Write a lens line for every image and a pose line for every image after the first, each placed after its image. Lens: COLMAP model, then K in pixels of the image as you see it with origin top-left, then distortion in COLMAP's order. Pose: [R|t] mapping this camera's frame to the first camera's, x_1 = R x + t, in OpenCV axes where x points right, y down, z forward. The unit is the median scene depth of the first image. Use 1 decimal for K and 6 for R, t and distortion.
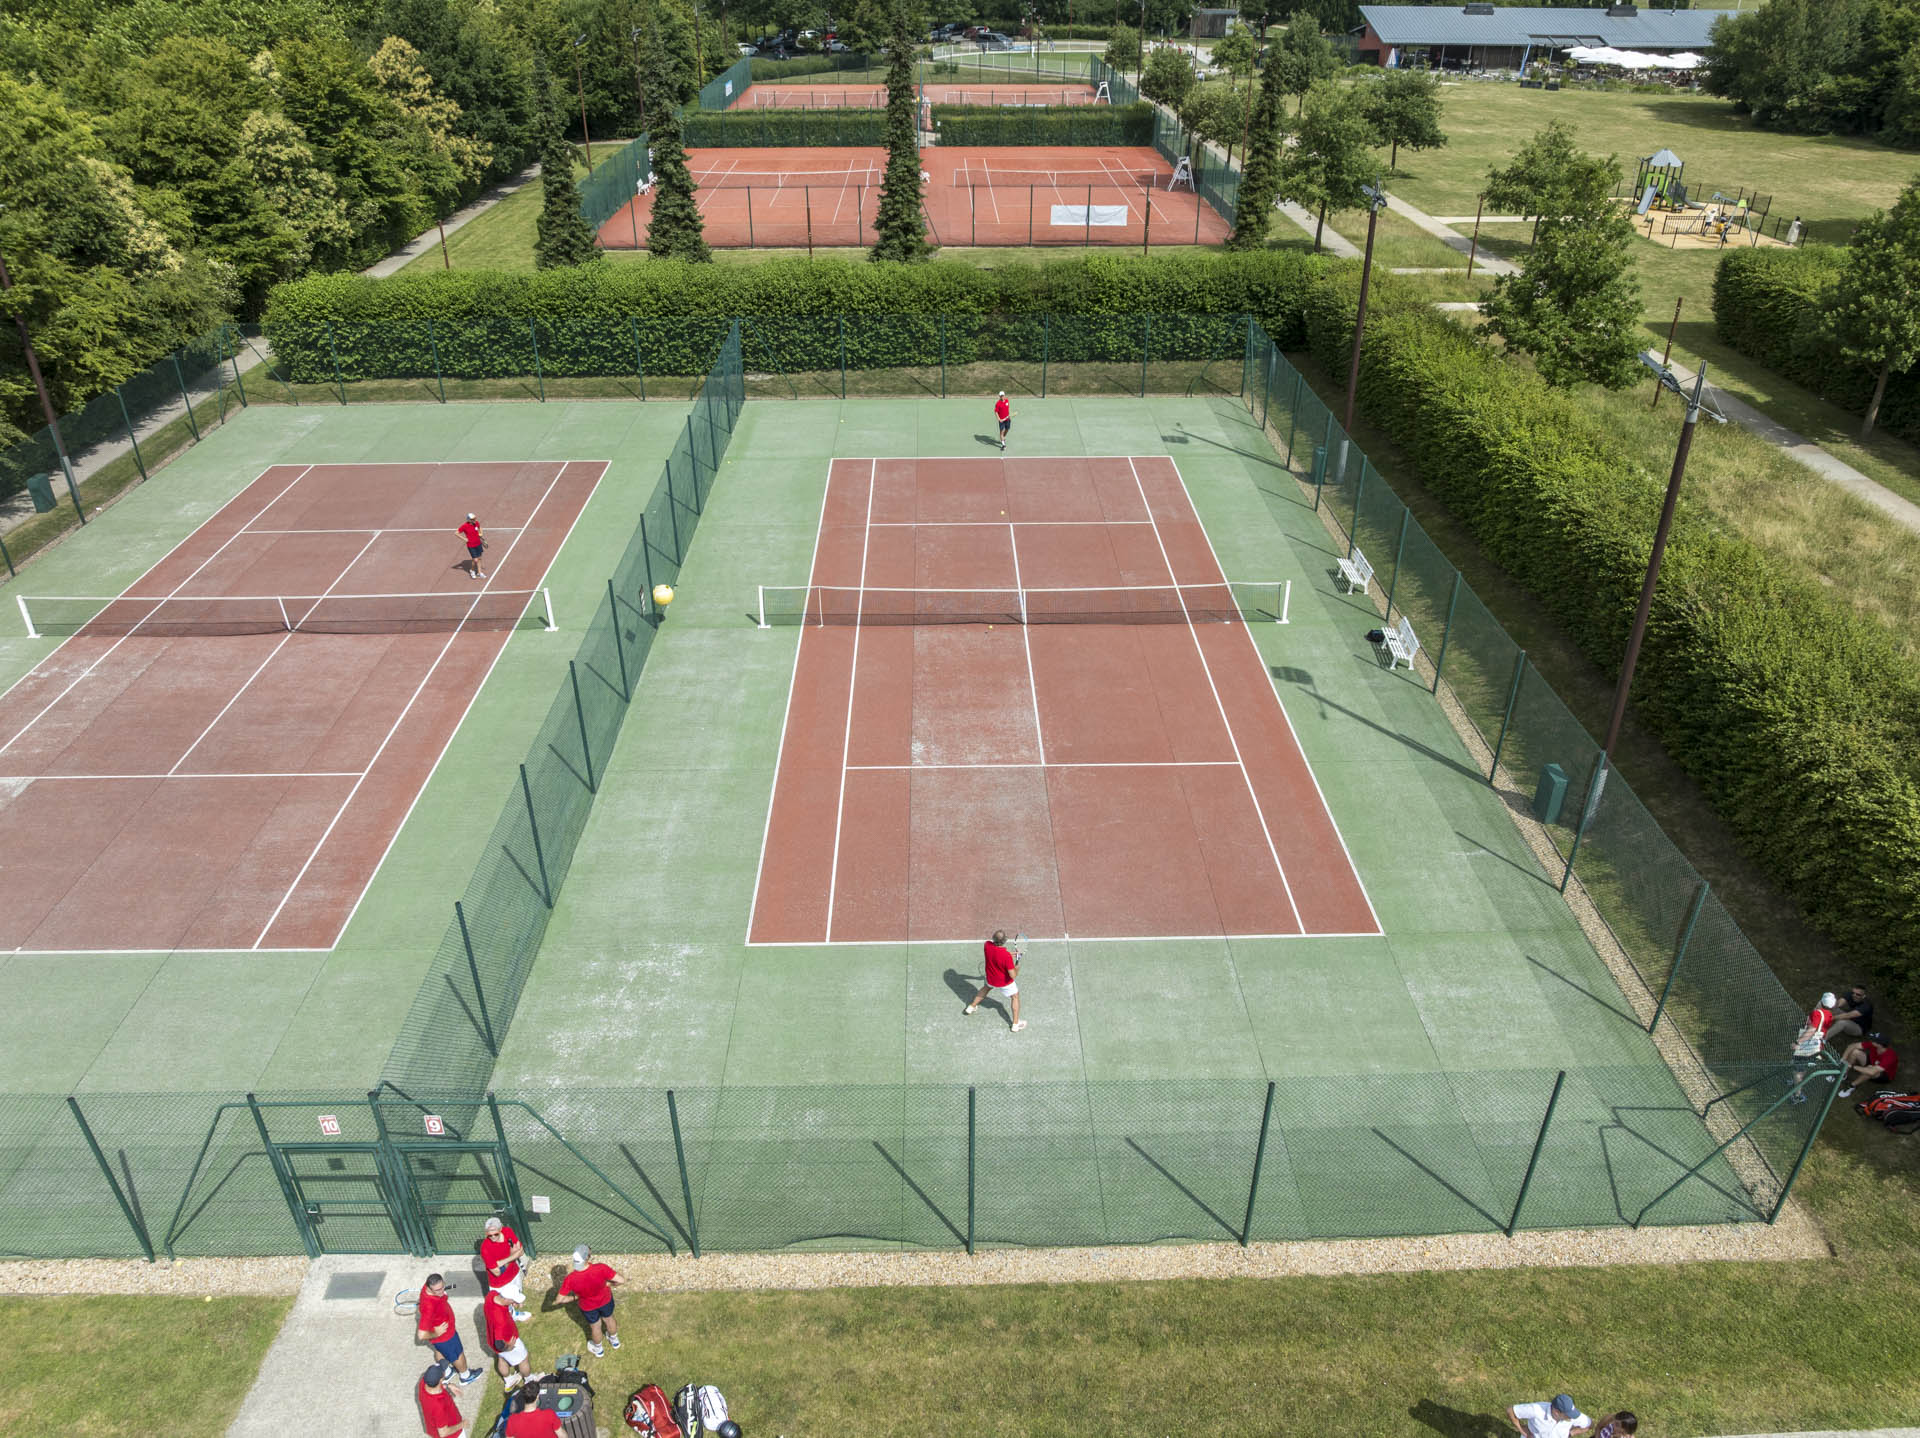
lens RADIAL K [[1352.4, 0, 963.1], [0, 1352.4, 715.9], [0, 0, 1]] dist [-0.057791, 0.029604]
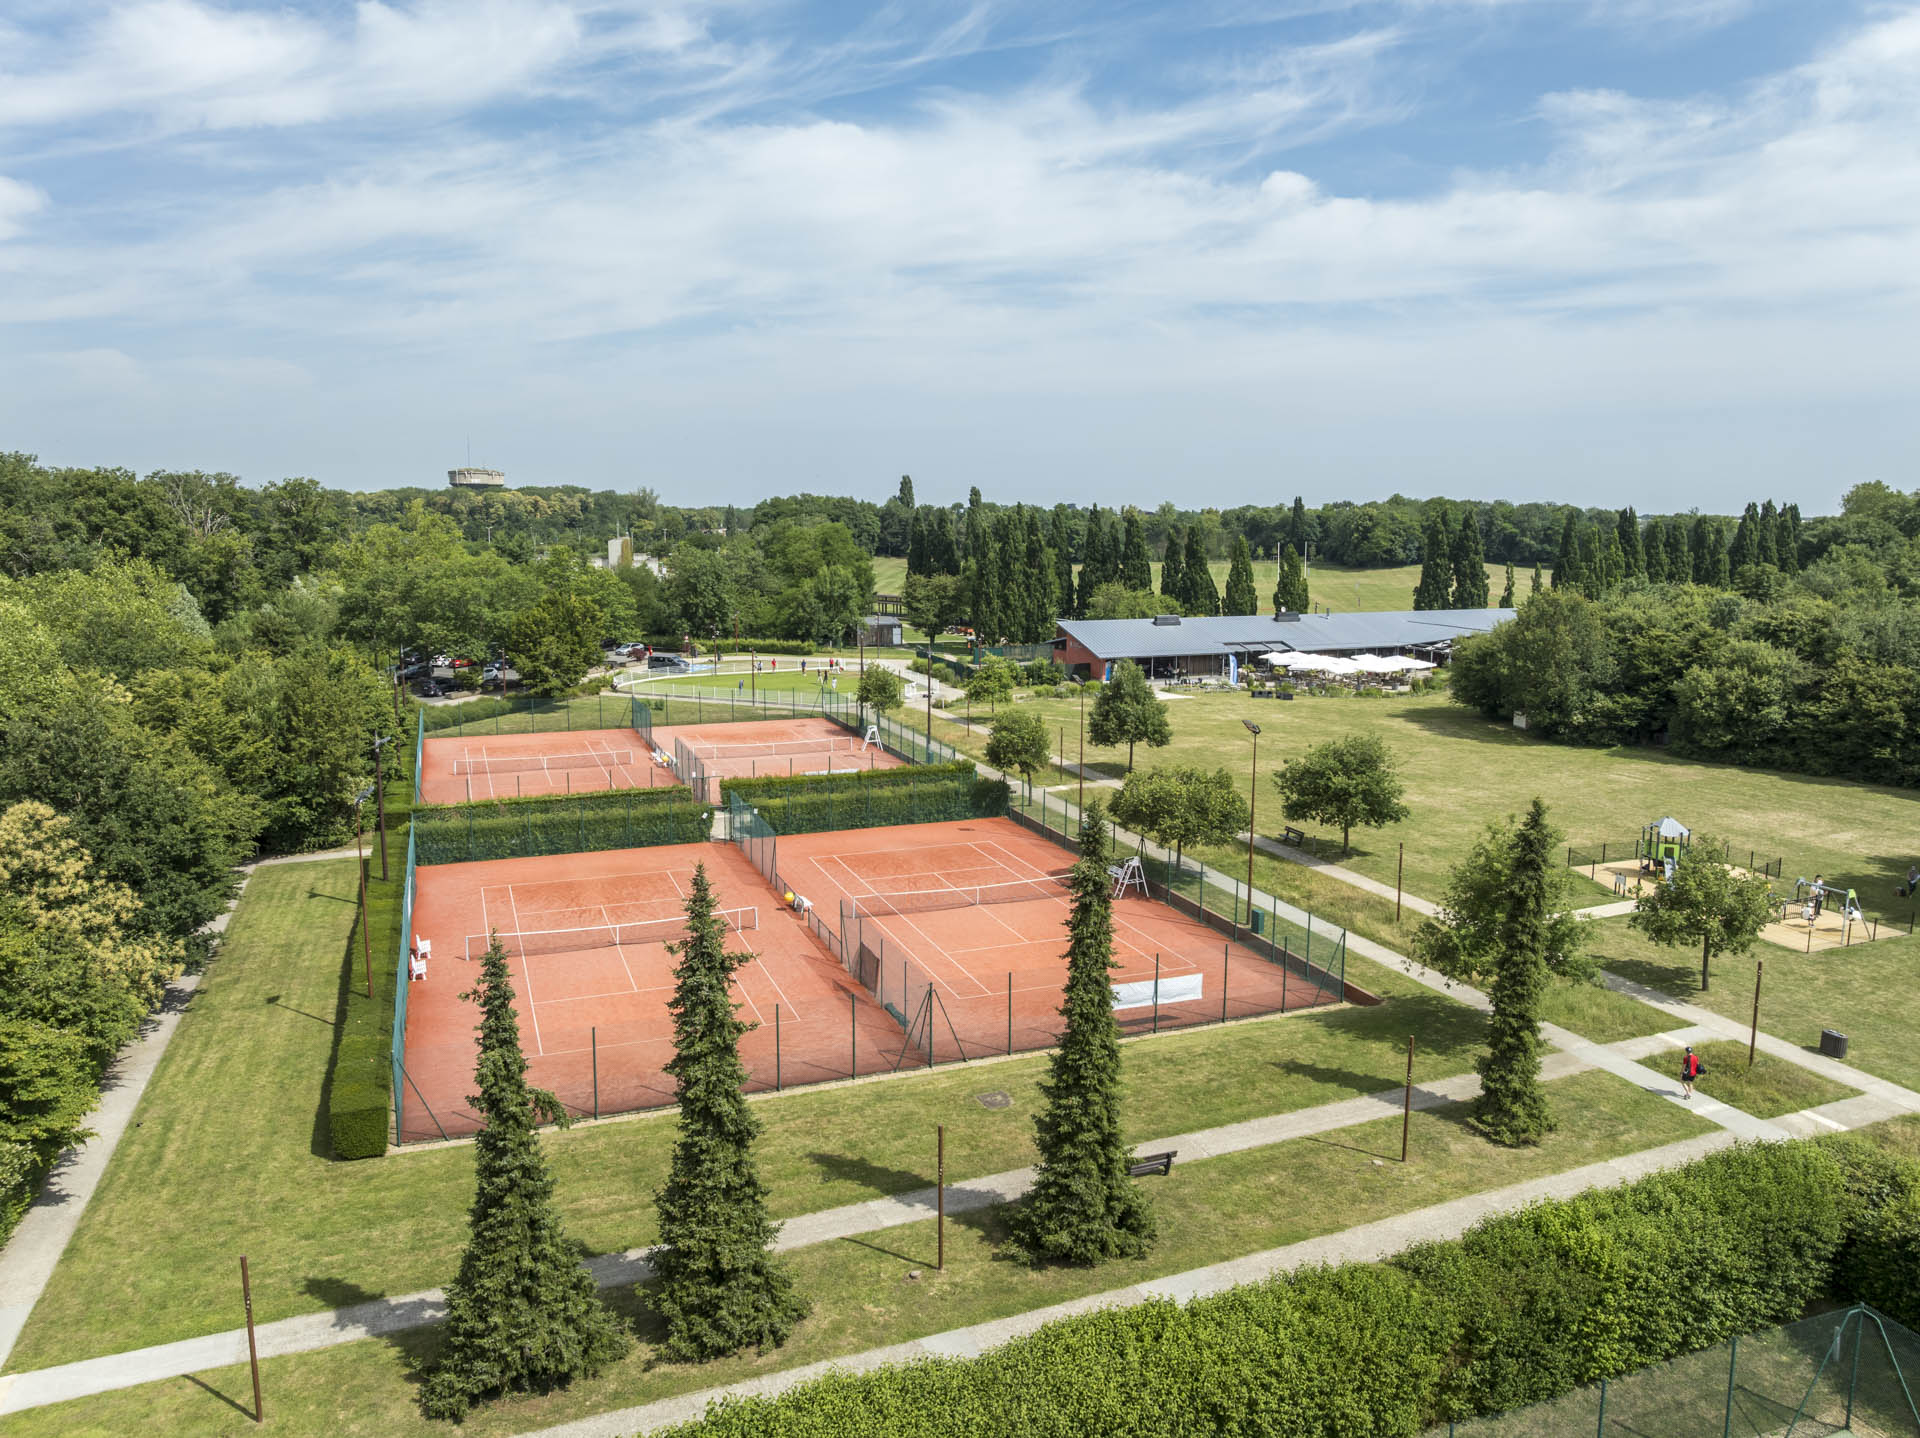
lens RADIAL K [[1349.0, 0, 972.5], [0, 1349.0, 695.5], [0, 0, 1]] dist [-0.042197, 0.009689]
pose [[0.938255, -0.045544, 0.342933, -0.337224], [0.175589, 0.916811, -0.358646, -0.385544], [-0.298070, 0.396716, 0.868199, 0.465396]]
